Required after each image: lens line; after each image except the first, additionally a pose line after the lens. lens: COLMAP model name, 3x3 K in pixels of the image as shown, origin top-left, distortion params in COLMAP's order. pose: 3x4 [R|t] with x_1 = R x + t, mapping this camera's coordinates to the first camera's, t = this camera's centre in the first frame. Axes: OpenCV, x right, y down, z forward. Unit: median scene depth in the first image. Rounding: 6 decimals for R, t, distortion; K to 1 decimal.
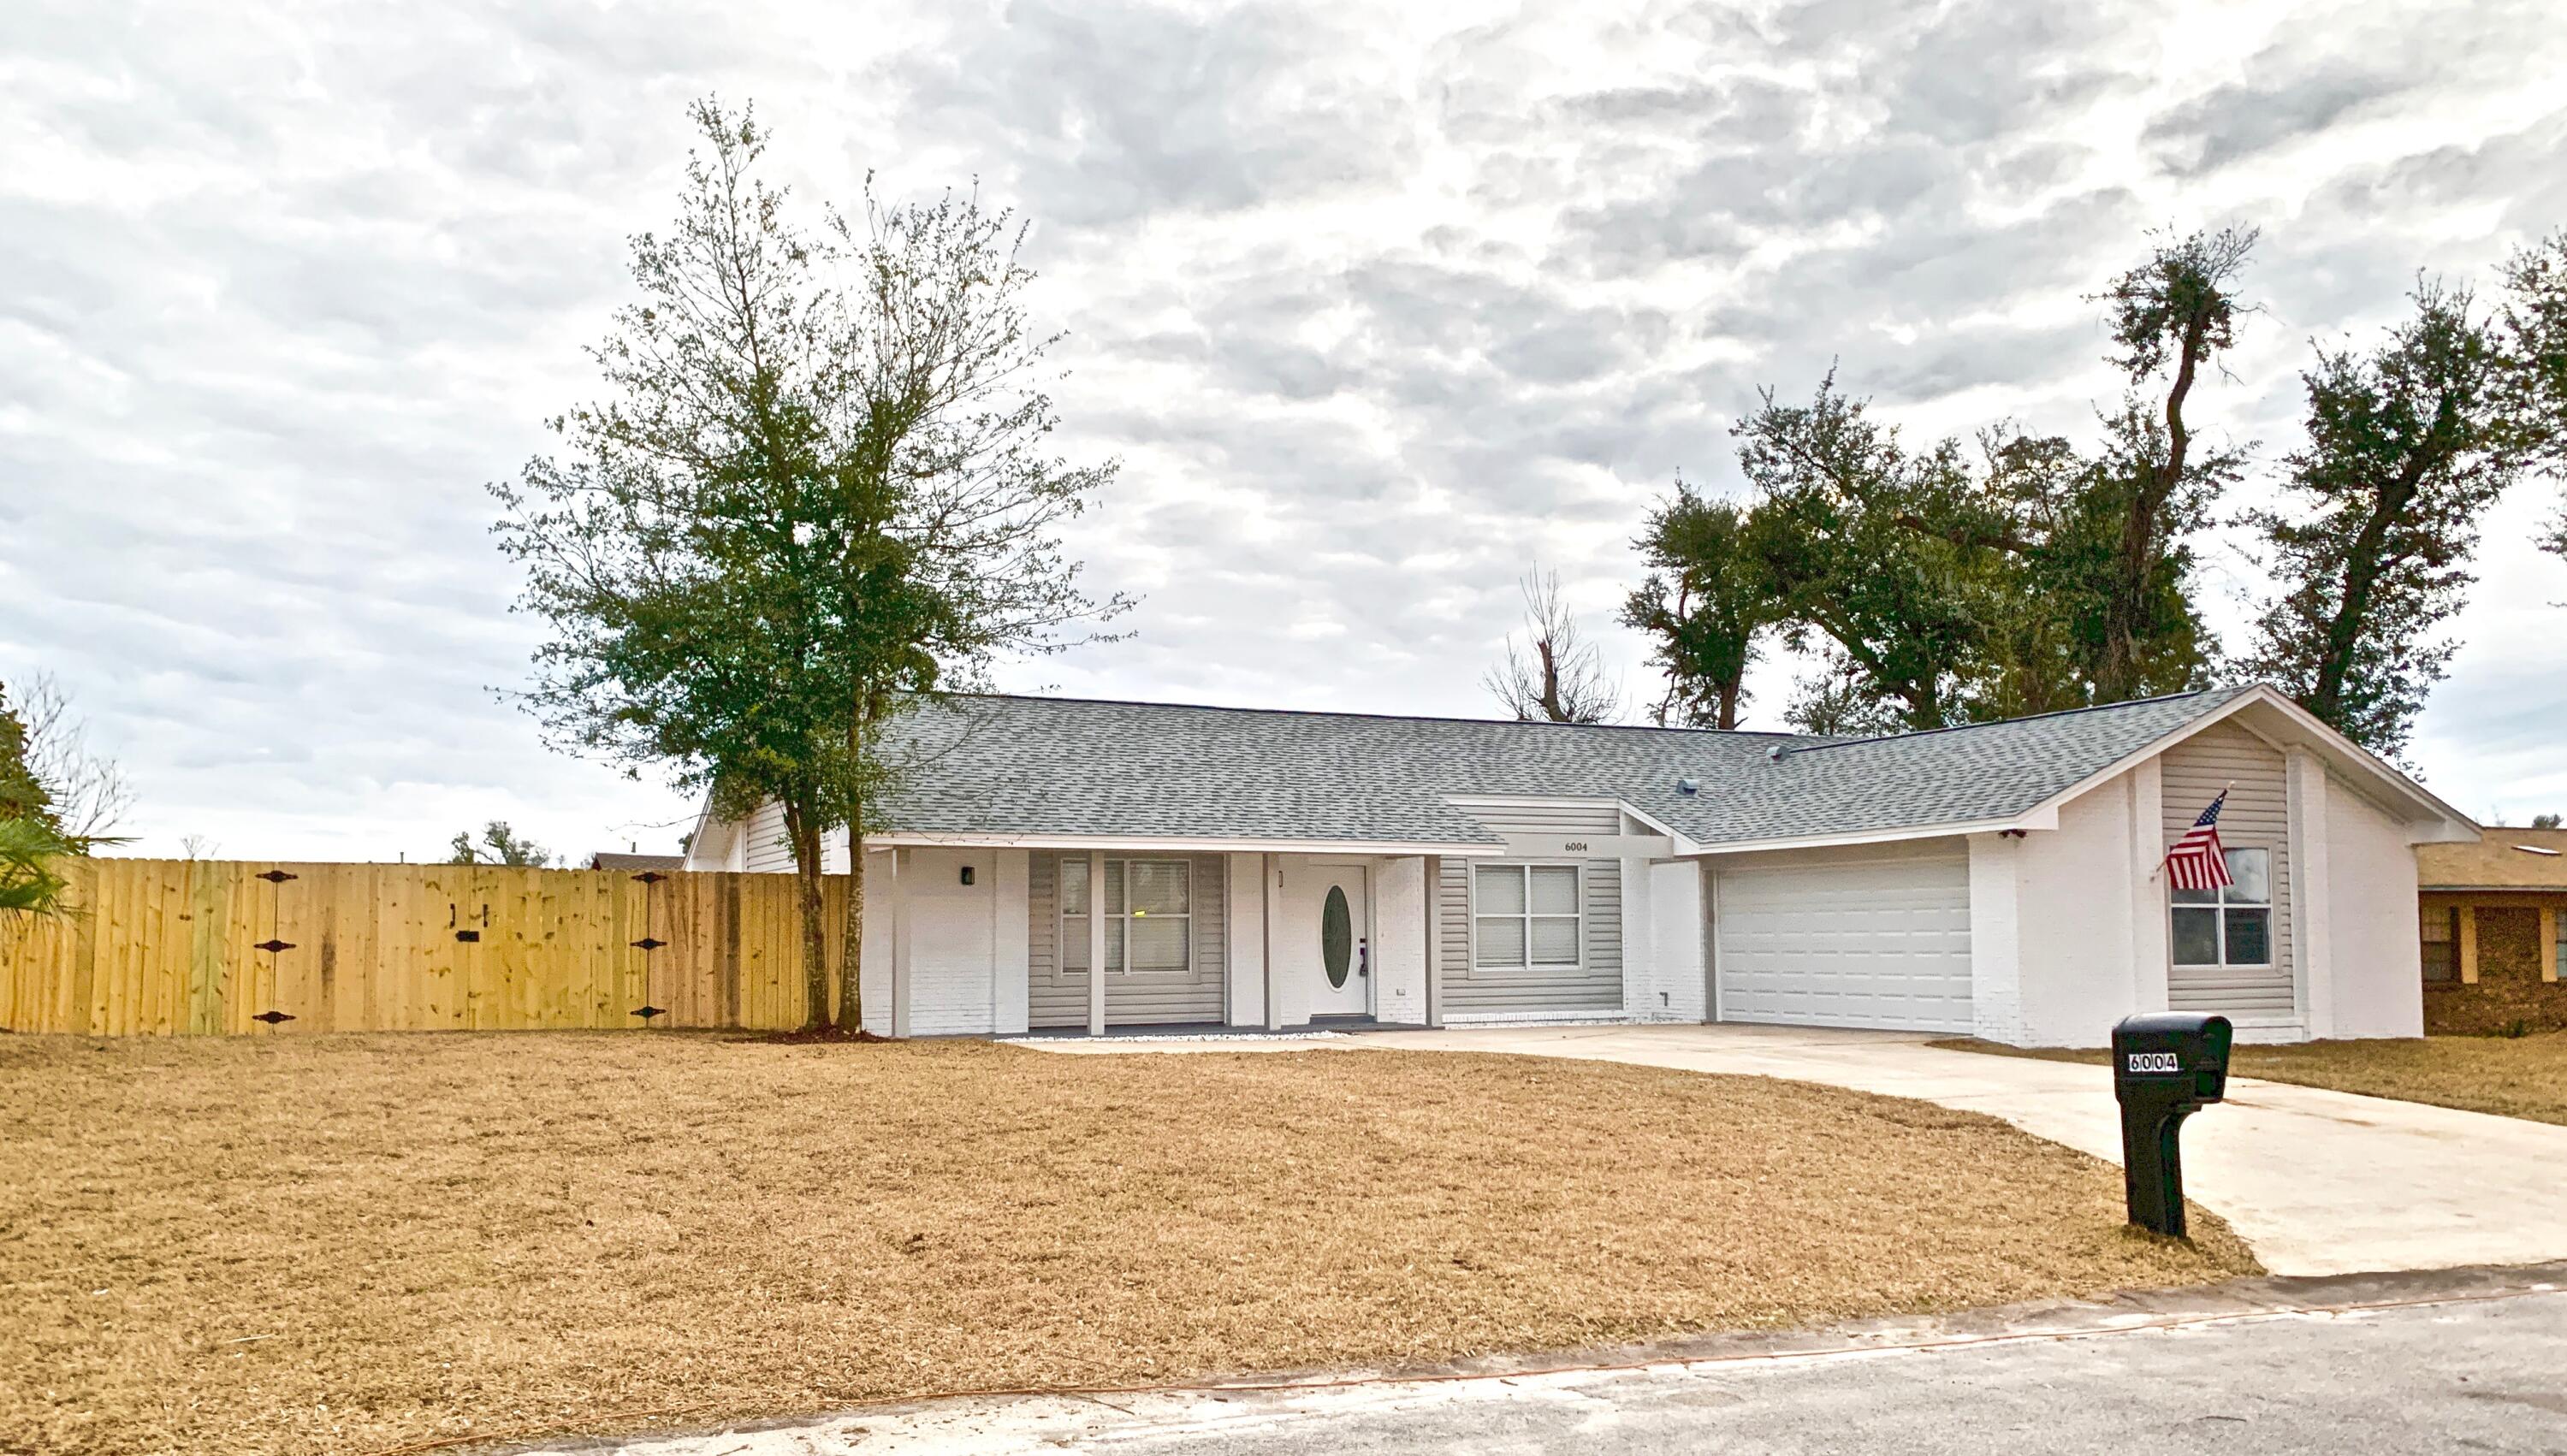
lens RADIAL K [[1953.9, 0, 1273.7], [0, 1953.9, 745.9], [0, 0, 1]] dist [0.027131, -0.028049]
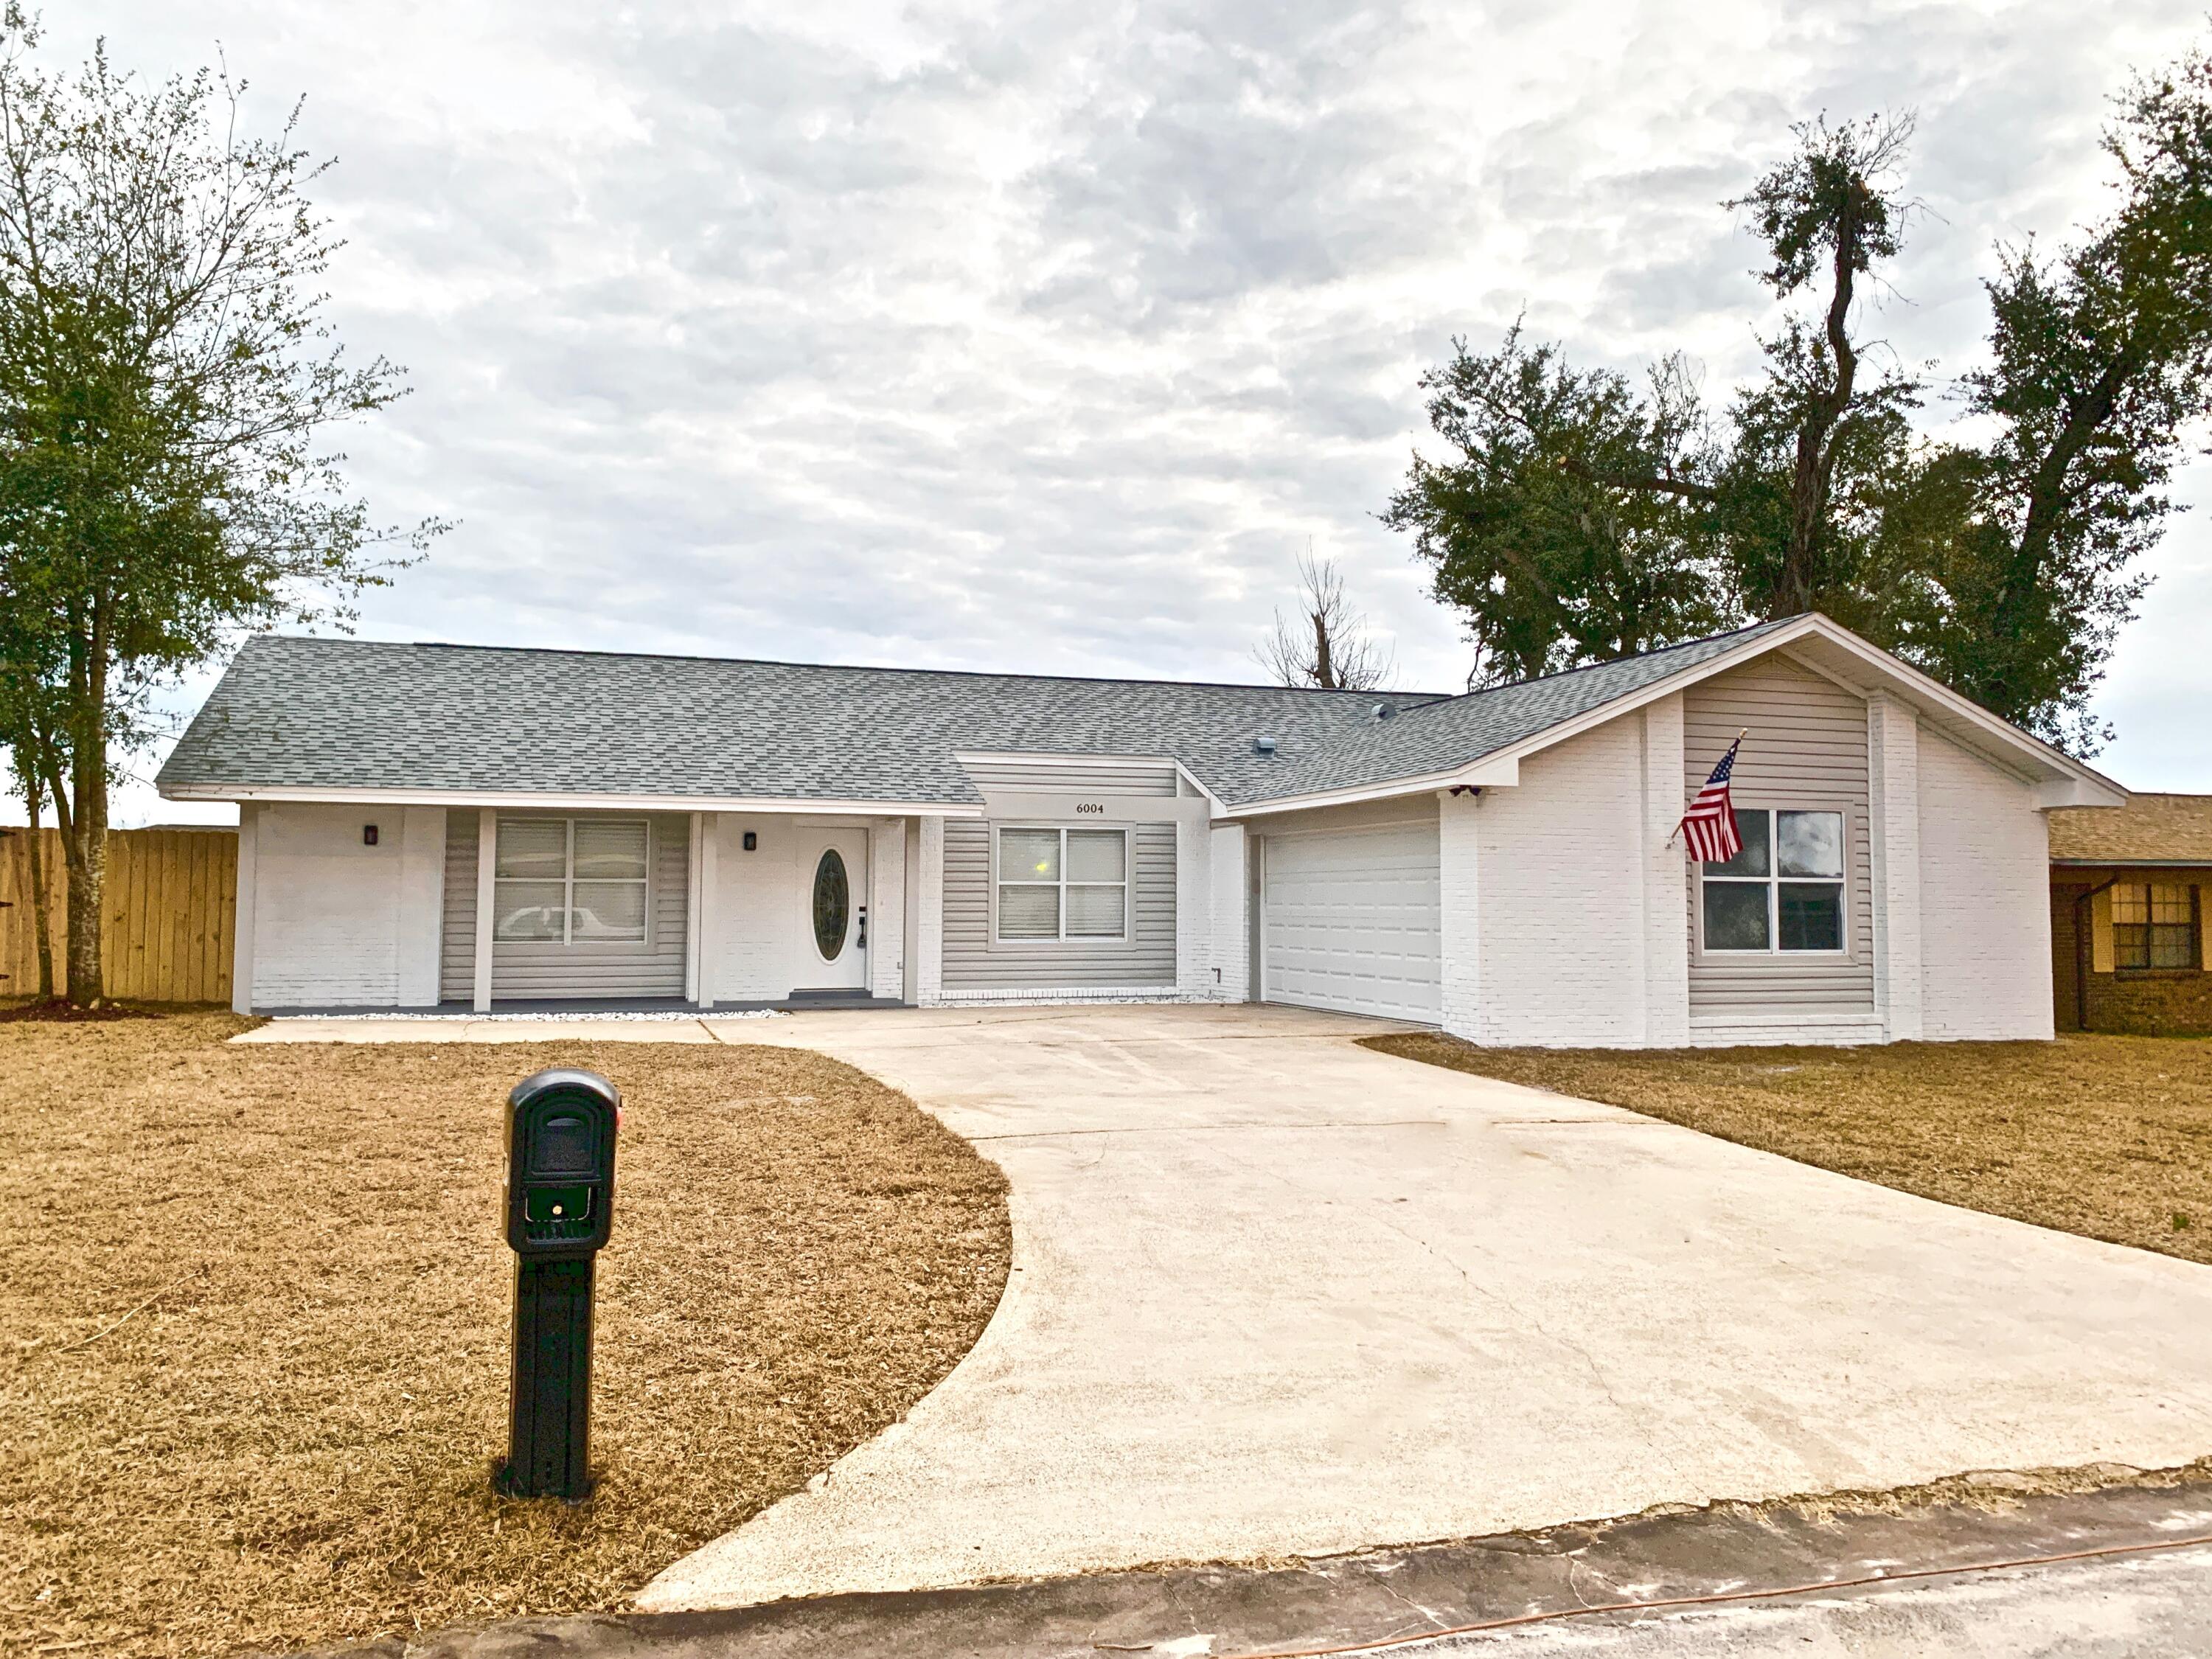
lens RADIAL K [[1680.7, 0, 1115.9], [0, 1680.7, 728.1], [0, 0, 1]] dist [0.033213, -0.035239]
pose [[0.992474, -0.001334, -0.122449, 0.262862], [0.000828, 0.999991, -0.004190, 0.017484], [0.122453, 0.004057, 0.992466, 0.223495]]
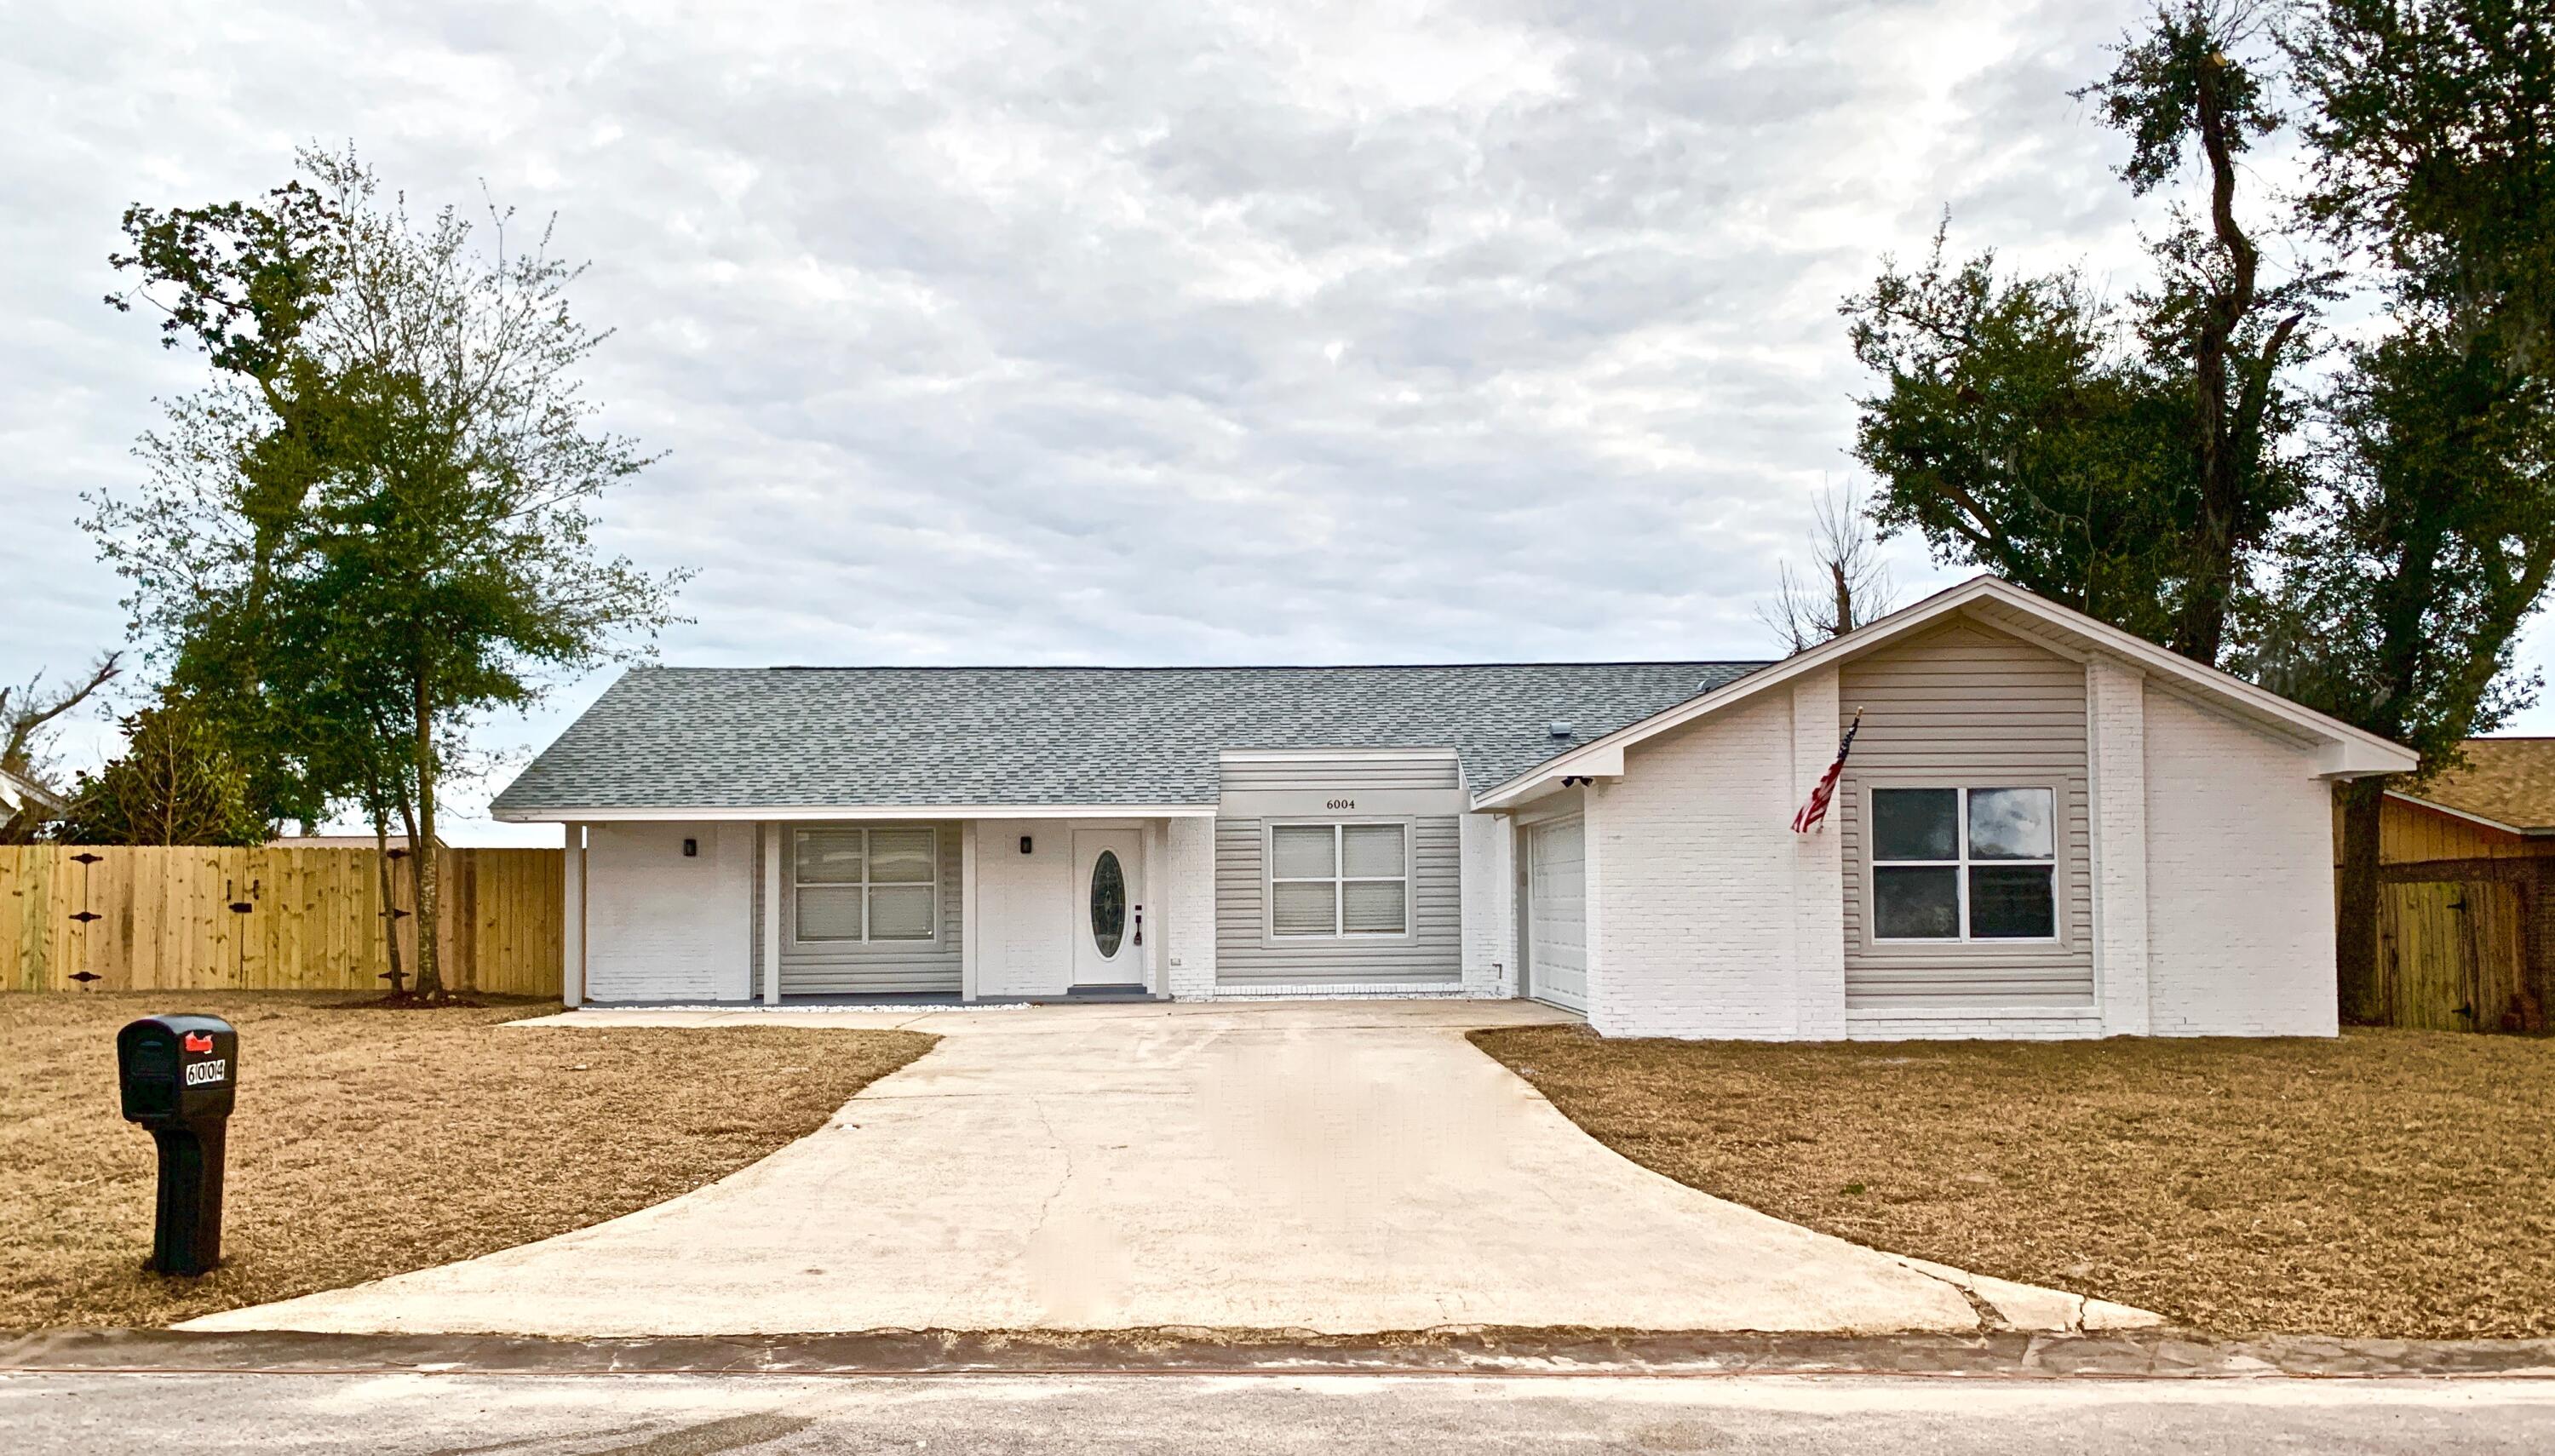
lens RADIAL K [[1944.7, 0, 1281.4], [0, 1944.7, 734.6], [0, 0, 1]] dist [0.027131, -0.028049]
pose [[0.915330, -0.037109, -0.400990, 0.493816], [0.044036, 0.998997, 0.008068, 0.010822], [0.400289, -0.025043, 0.916047, 0.160956]]
